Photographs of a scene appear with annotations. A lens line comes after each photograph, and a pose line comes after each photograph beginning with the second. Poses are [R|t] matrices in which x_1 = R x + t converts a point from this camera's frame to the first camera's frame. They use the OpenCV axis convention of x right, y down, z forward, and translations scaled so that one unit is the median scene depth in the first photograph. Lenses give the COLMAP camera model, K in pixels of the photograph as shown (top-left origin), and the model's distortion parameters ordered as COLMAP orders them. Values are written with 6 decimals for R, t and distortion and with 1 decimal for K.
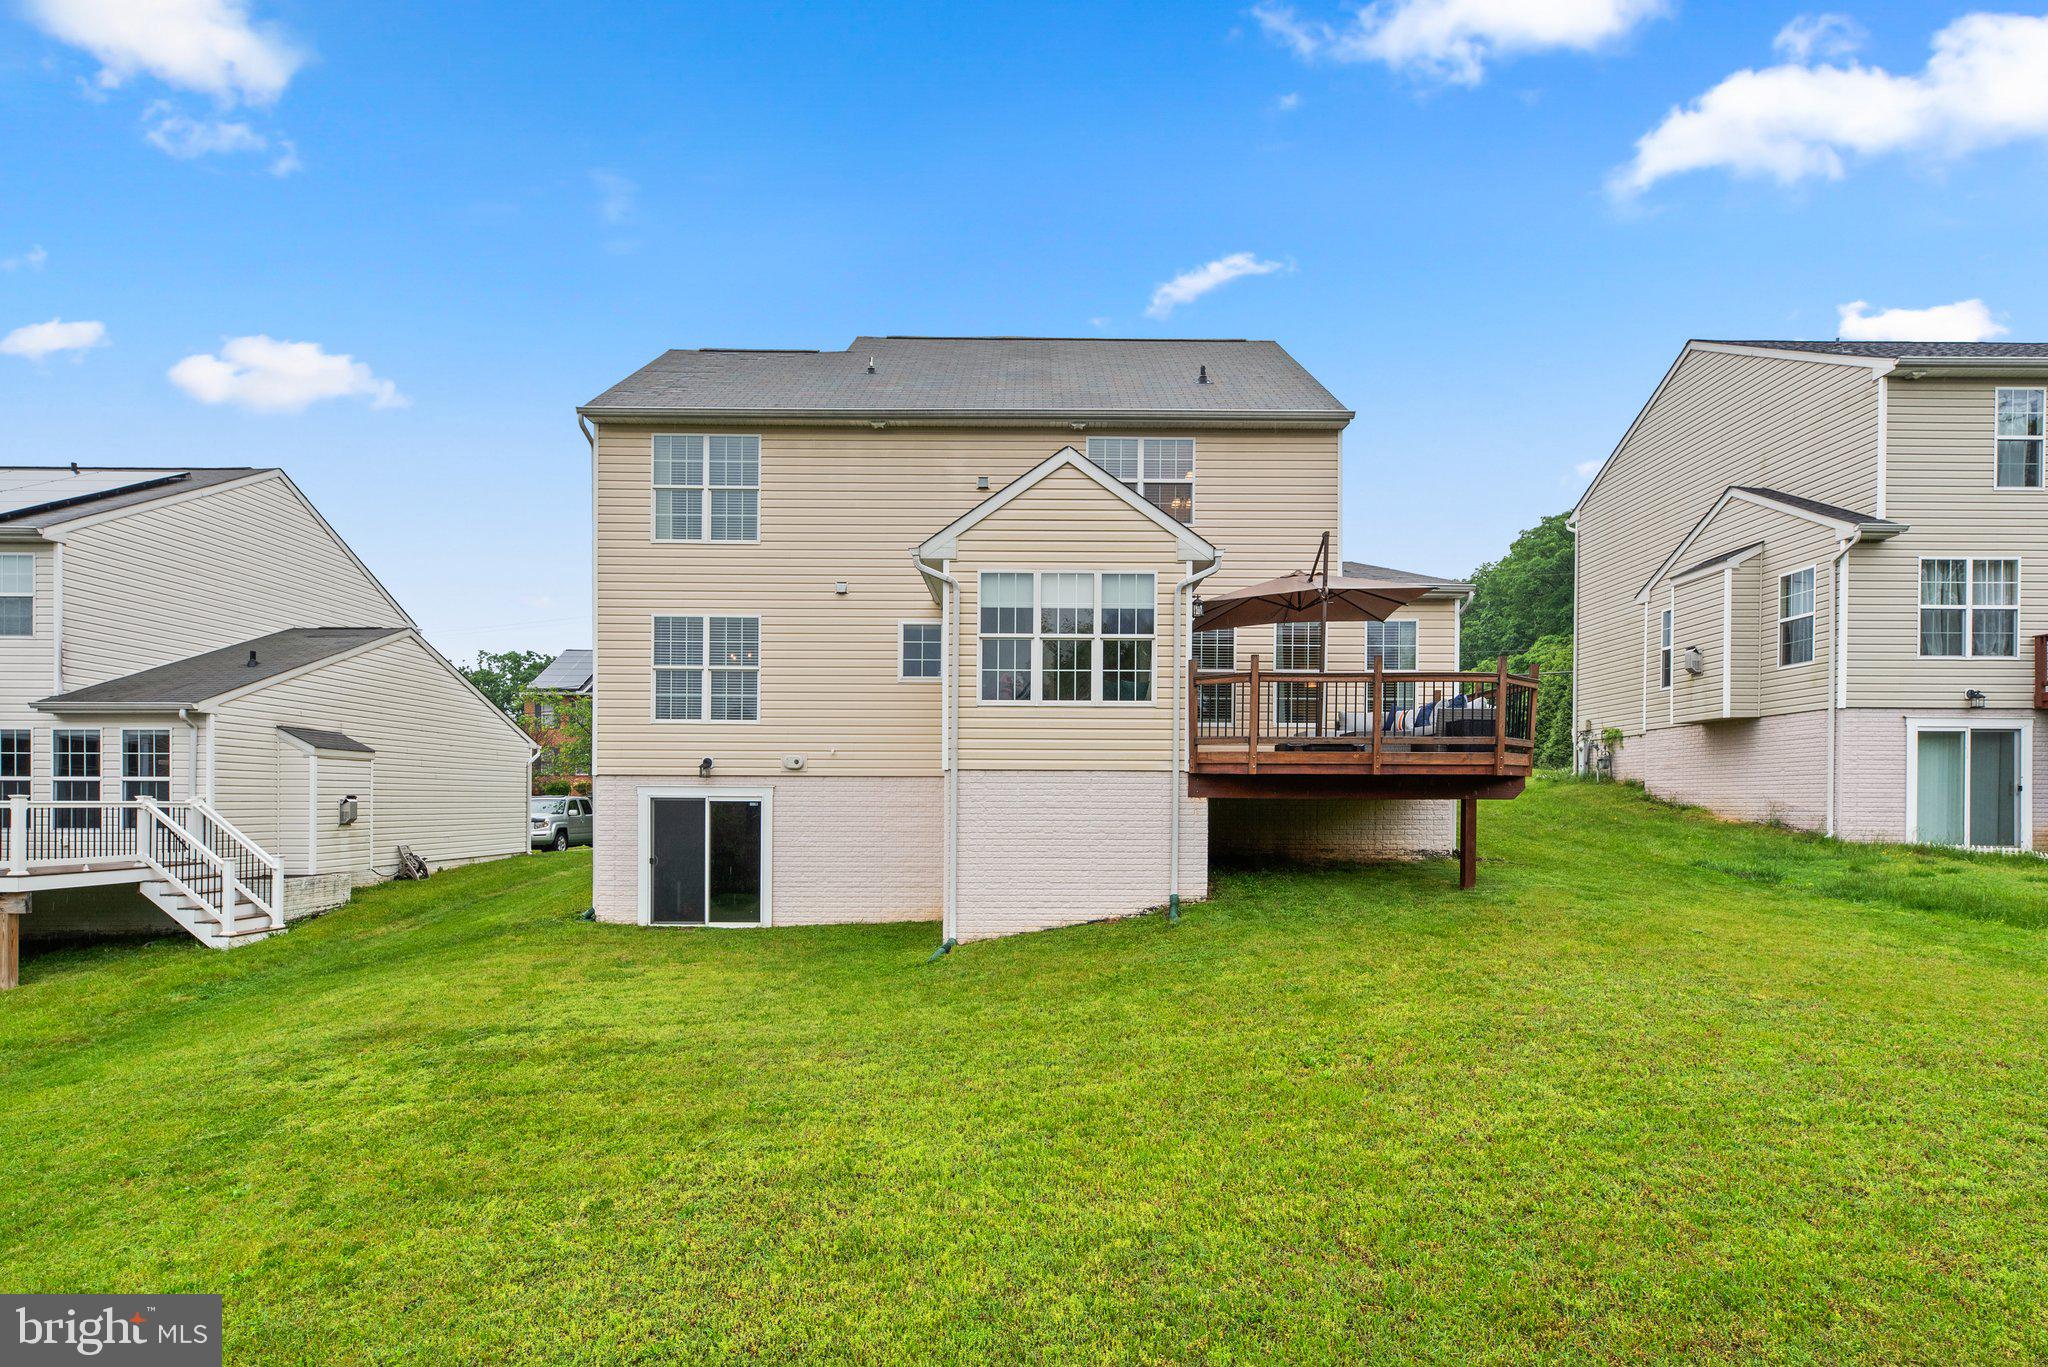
lens RADIAL K [[1031.5, 0, 1052.3], [0, 1031.5, 818.3], [0, 0, 1]] dist [0.000167, 0.001167]
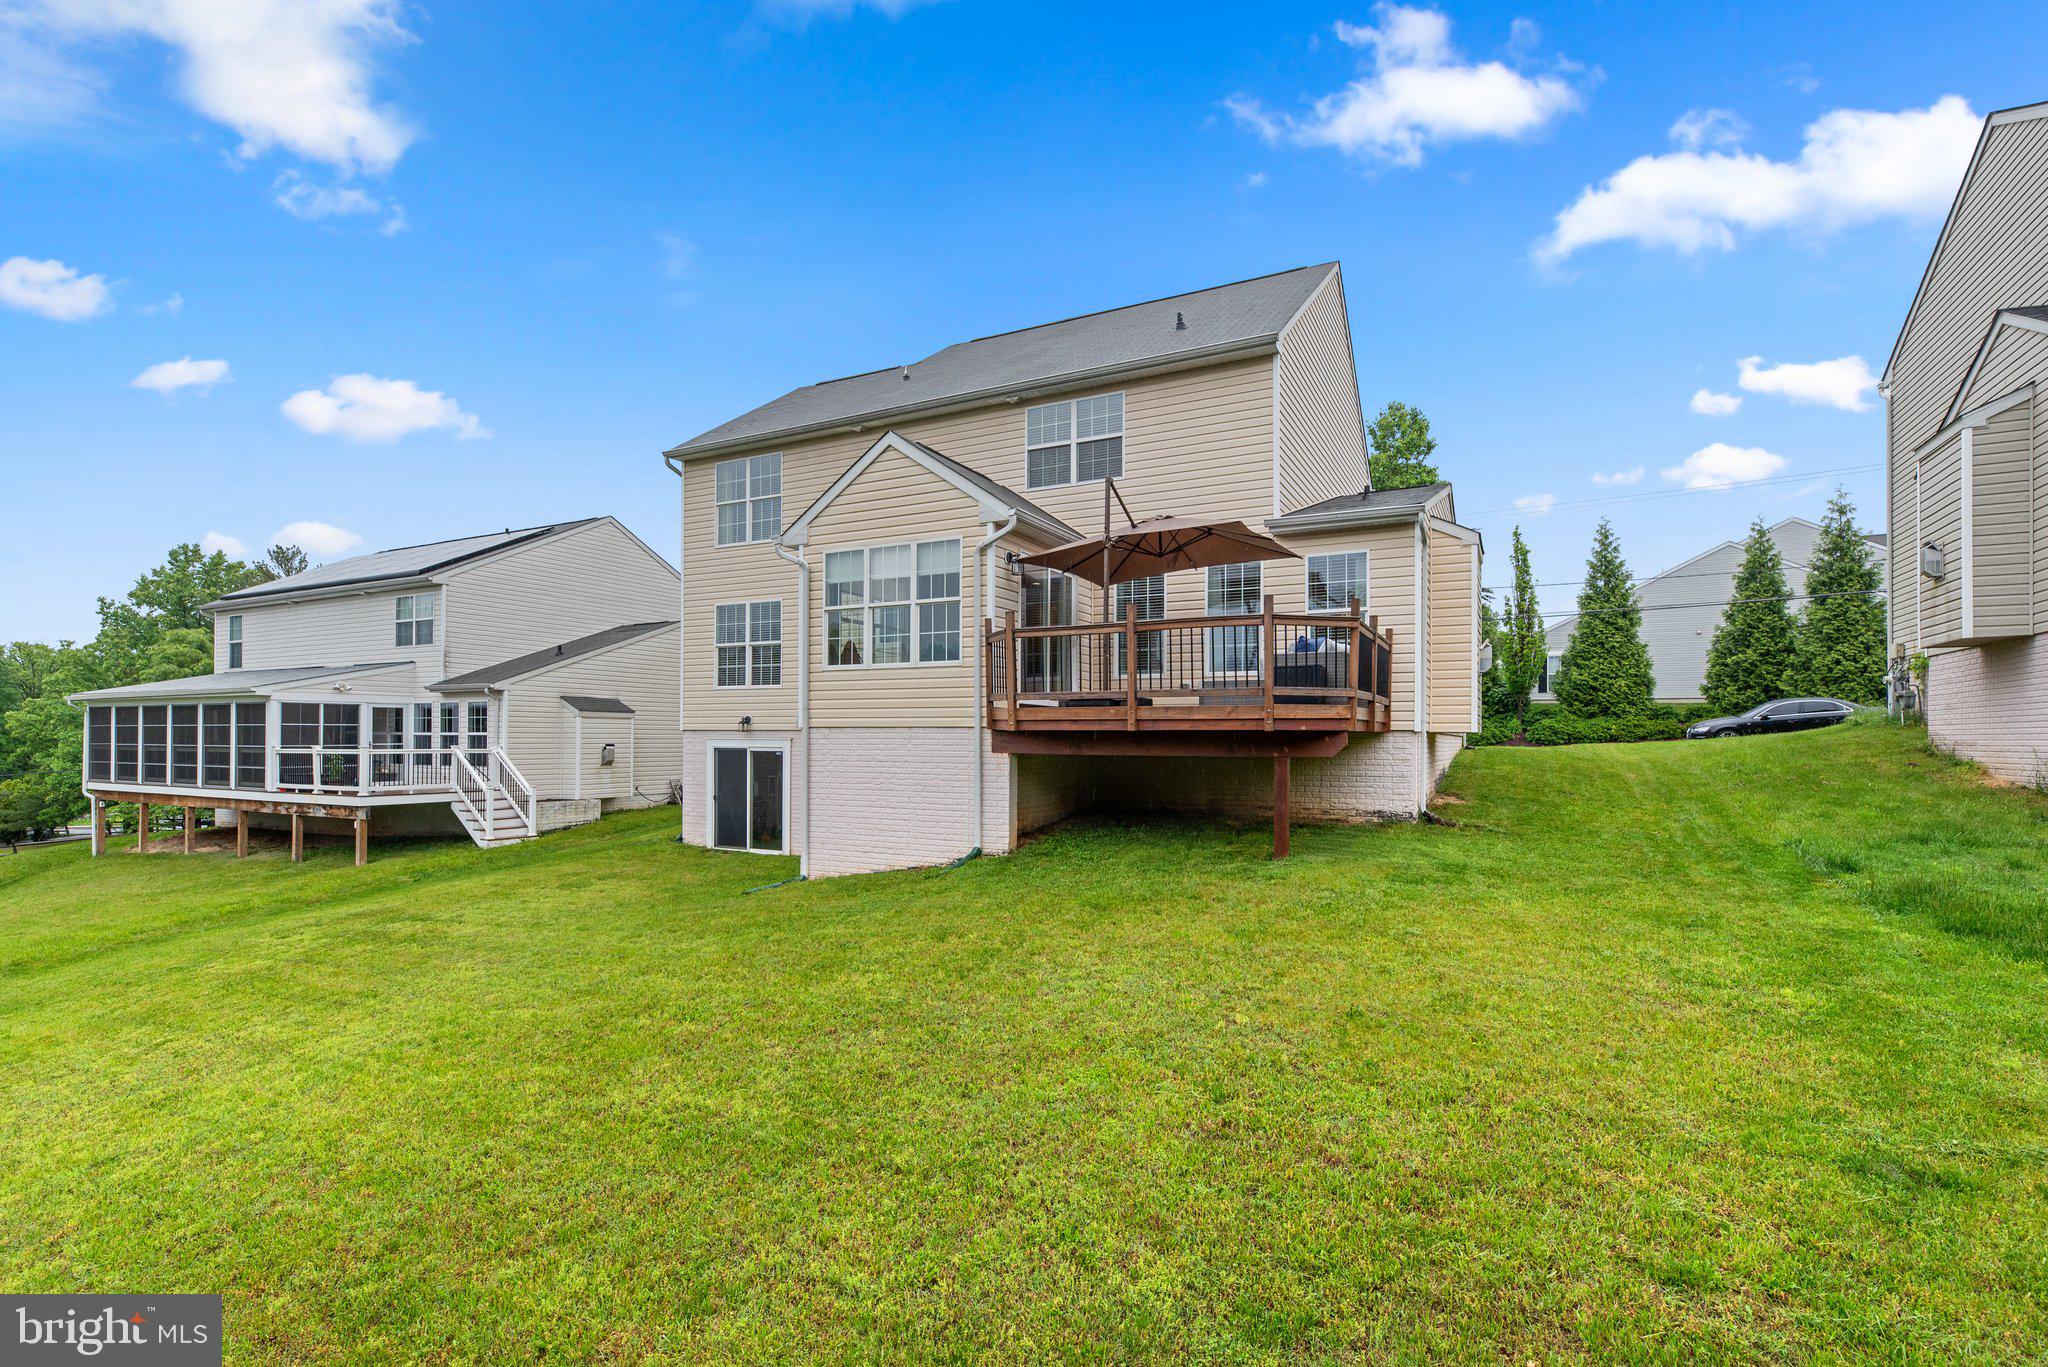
lens RADIAL K [[934.5, 0, 999.6], [0, 934.5, 742.8], [0, 0, 1]] dist [-0.000275, 0.000997]
pose [[0.881392, 0.001966, -0.472382, 0.466179], [-0.008386, 0.999899, -0.011485, -0.015891], [0.472312, 0.014085, 0.881319, 0.150333]]
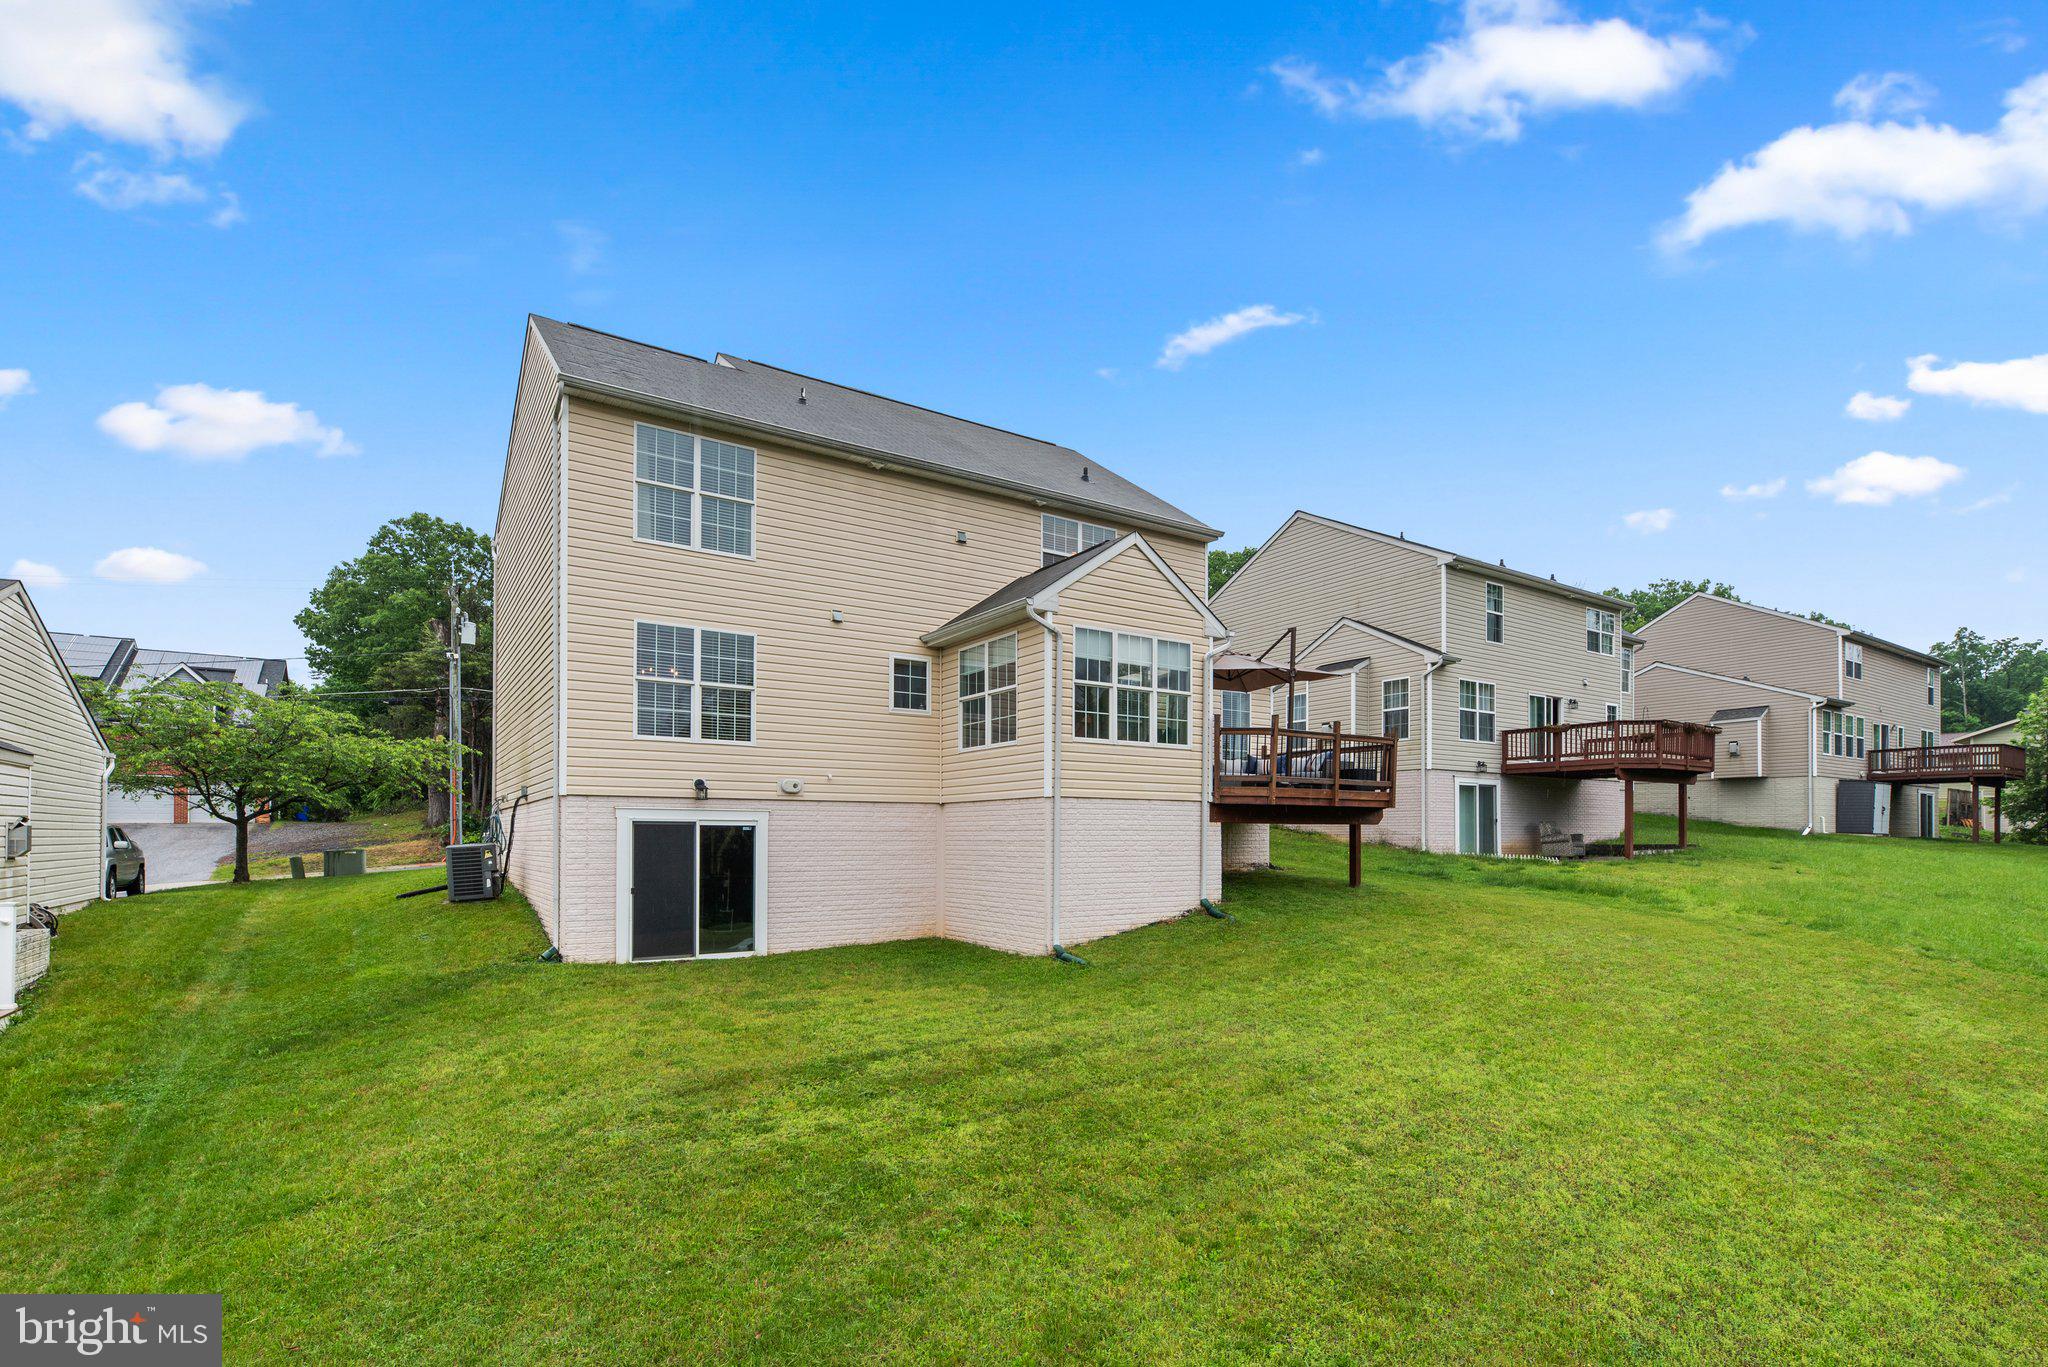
lens RADIAL K [[934.5, 0, 1095.2], [0, 934.5, 840.9], [0, 0, 1]] dist [-0.000275, 0.000997]
pose [[0.836428, -0.006105, 0.548043, -0.499793], [0.010639, 0.999930, -0.005098, 0.005873], [-0.547973, 0.010095, 0.836435, 0.090859]]
